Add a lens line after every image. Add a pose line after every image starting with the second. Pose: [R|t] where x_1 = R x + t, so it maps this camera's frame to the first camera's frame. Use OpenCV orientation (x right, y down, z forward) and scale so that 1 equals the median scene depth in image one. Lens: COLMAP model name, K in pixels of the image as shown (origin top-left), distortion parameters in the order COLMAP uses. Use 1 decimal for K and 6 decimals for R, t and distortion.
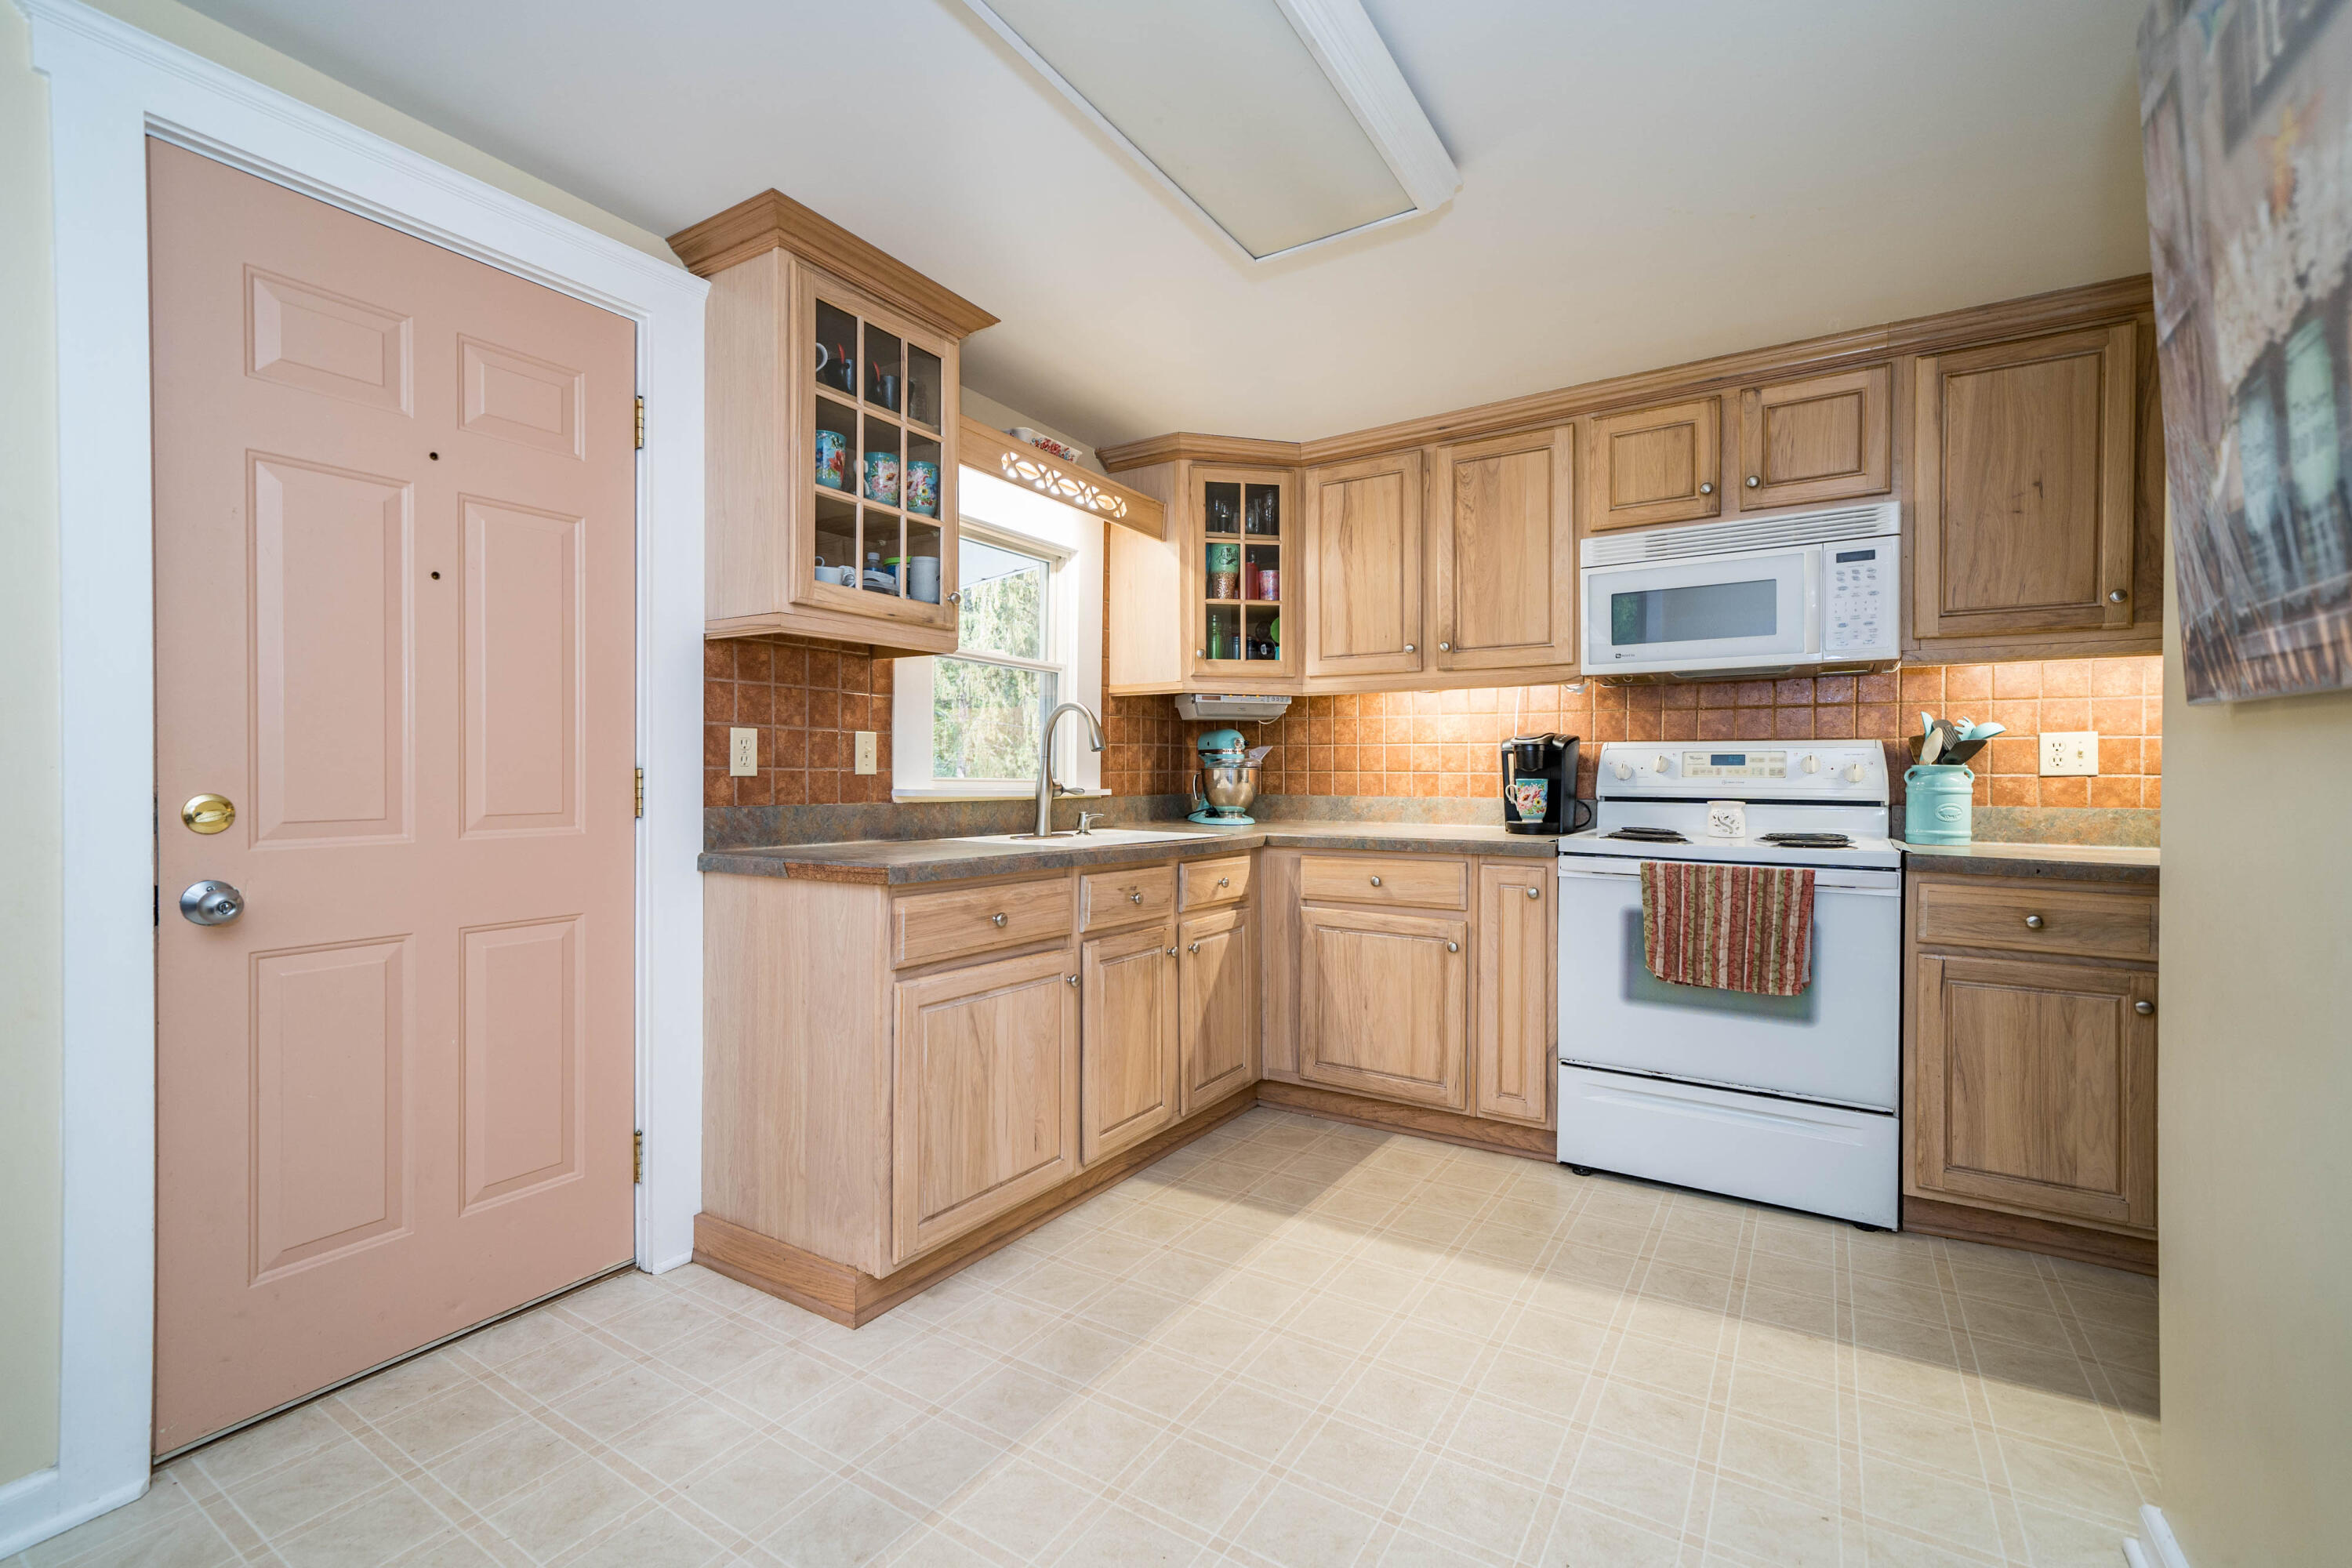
lens RADIAL K [[1017.6, 0, 1168.7], [0, 1017.6, 778.4], [0, 0, 1]] dist [0.004498, 0.000041]
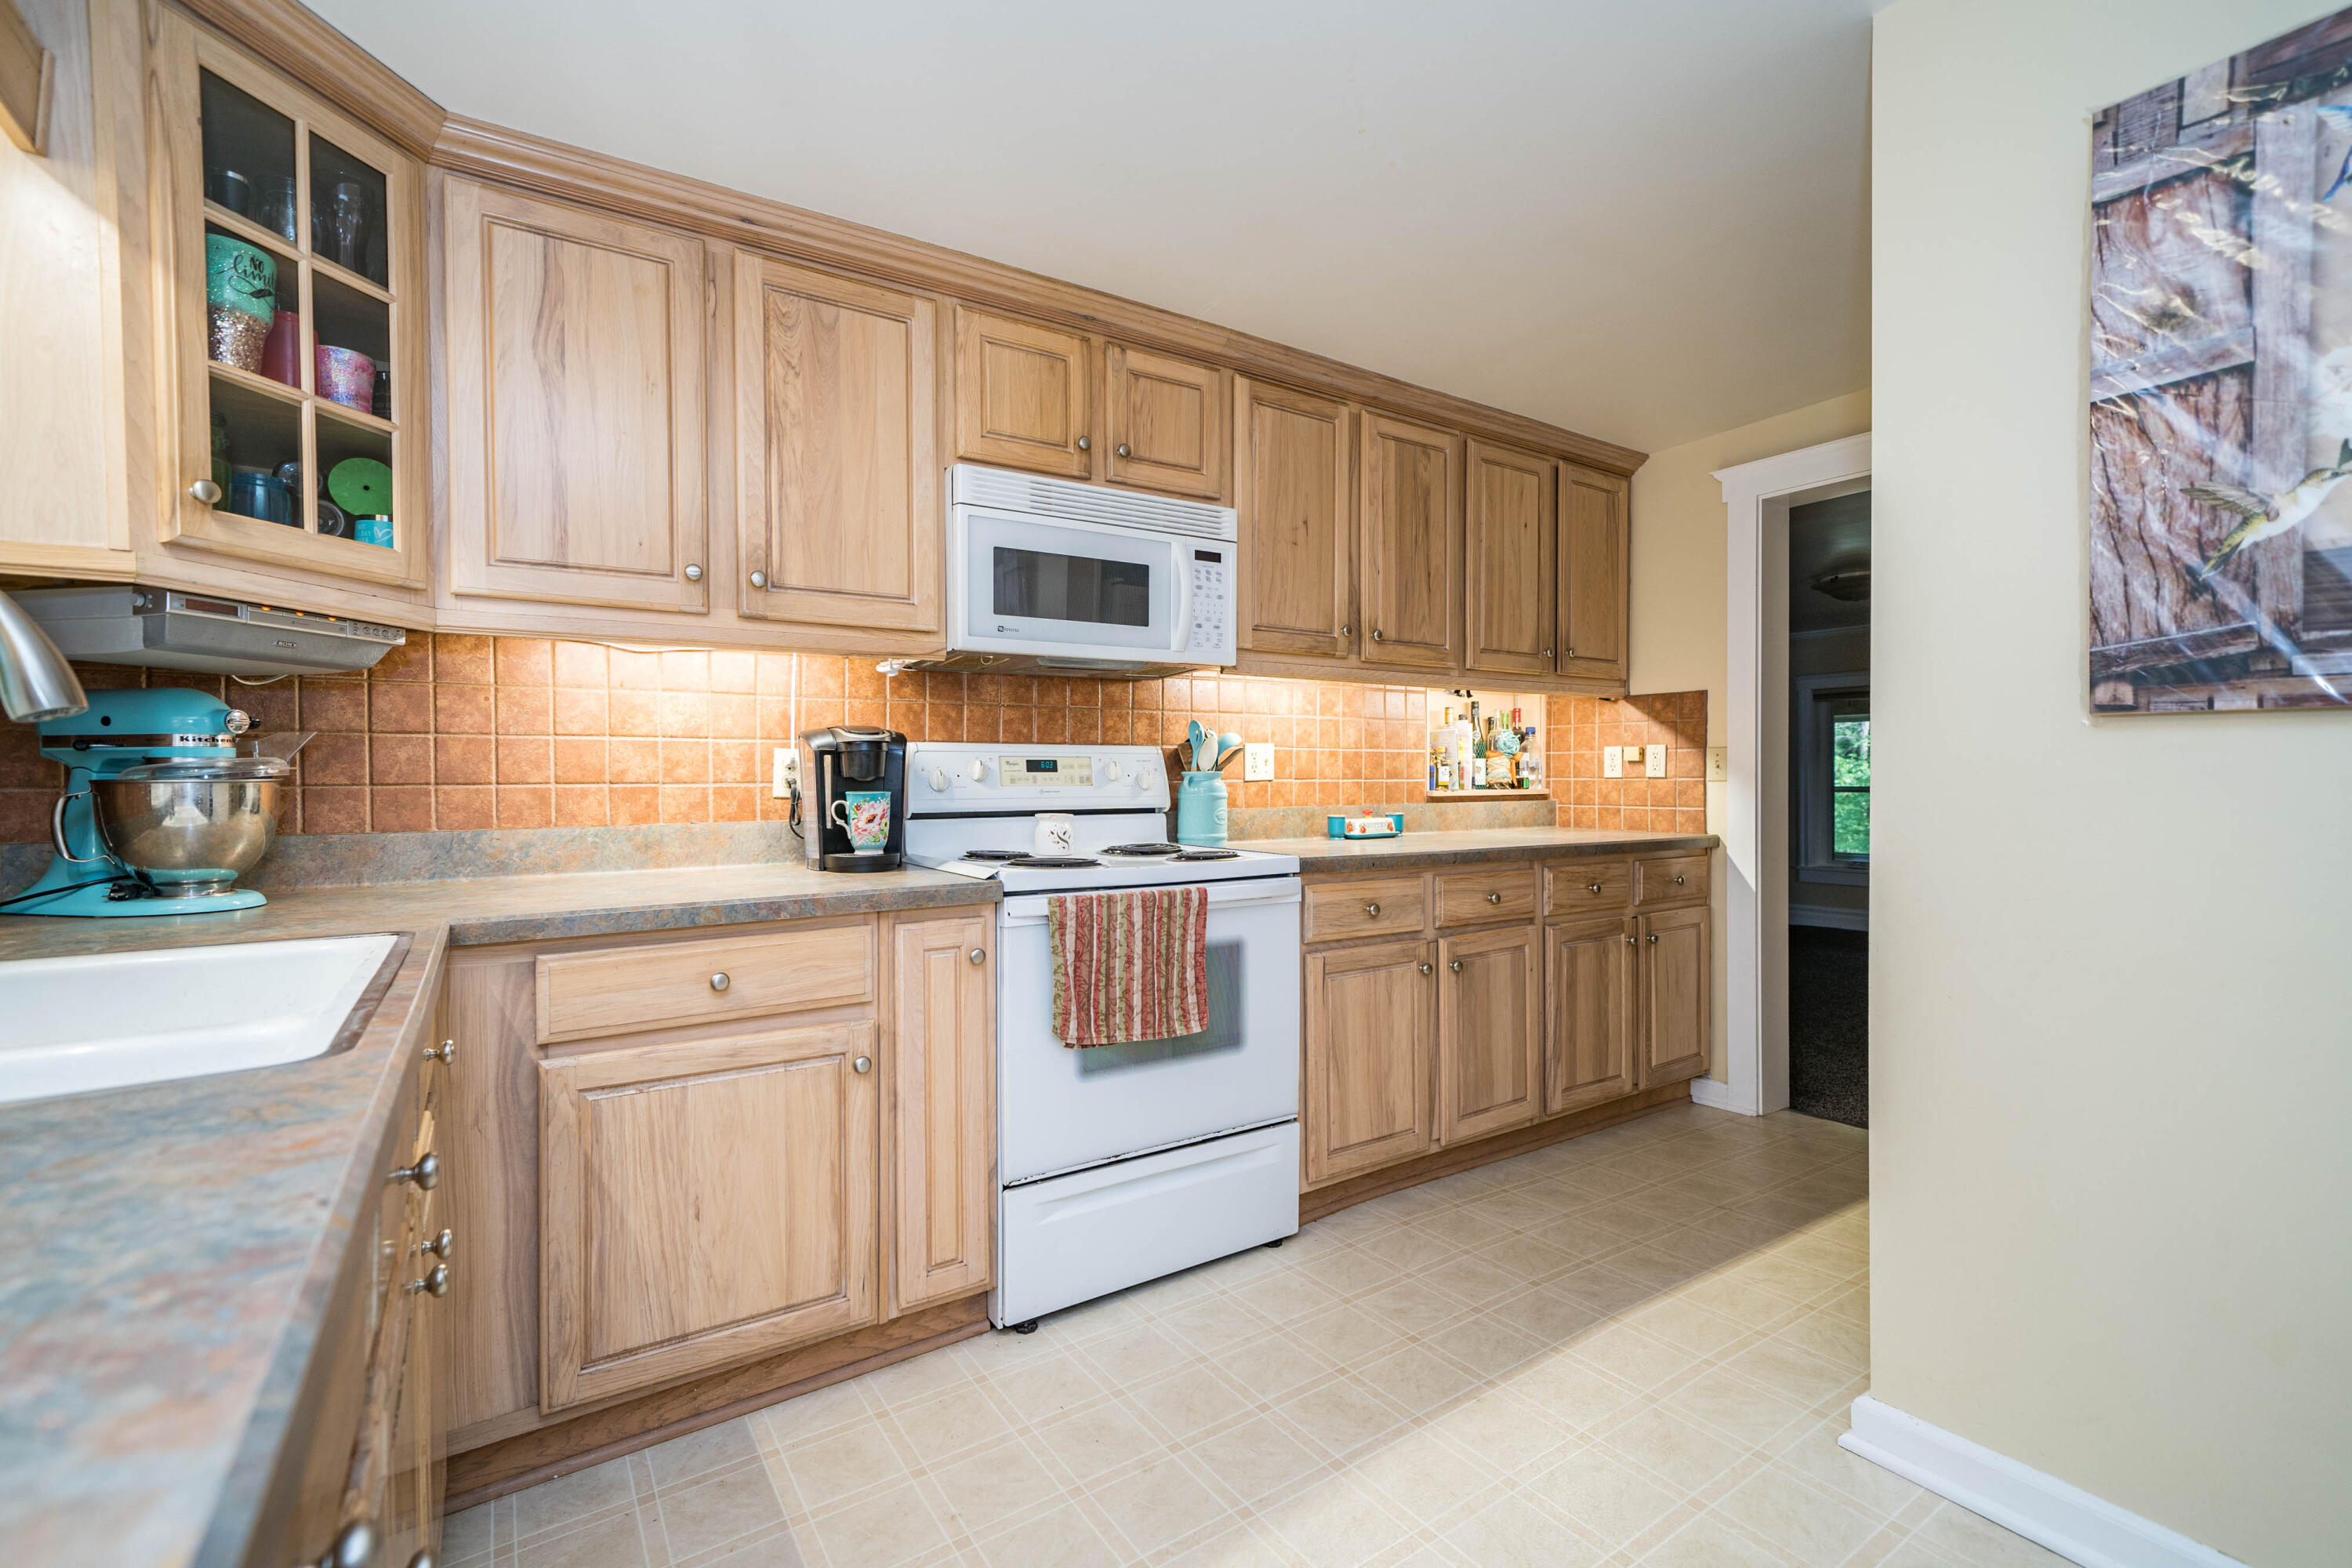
lens RADIAL K [[1017.6, 0, 1170.3], [0, 1017.6, 784.4], [0, 0, 1]] dist [0.004498, 0.000041]
pose [[0.420349, -0.010655, 0.907300, -0.193236], [0.014435, 0.999883, 0.005054, -0.005393], [-0.907248, 0.010972, 0.420453, 0.542802]]
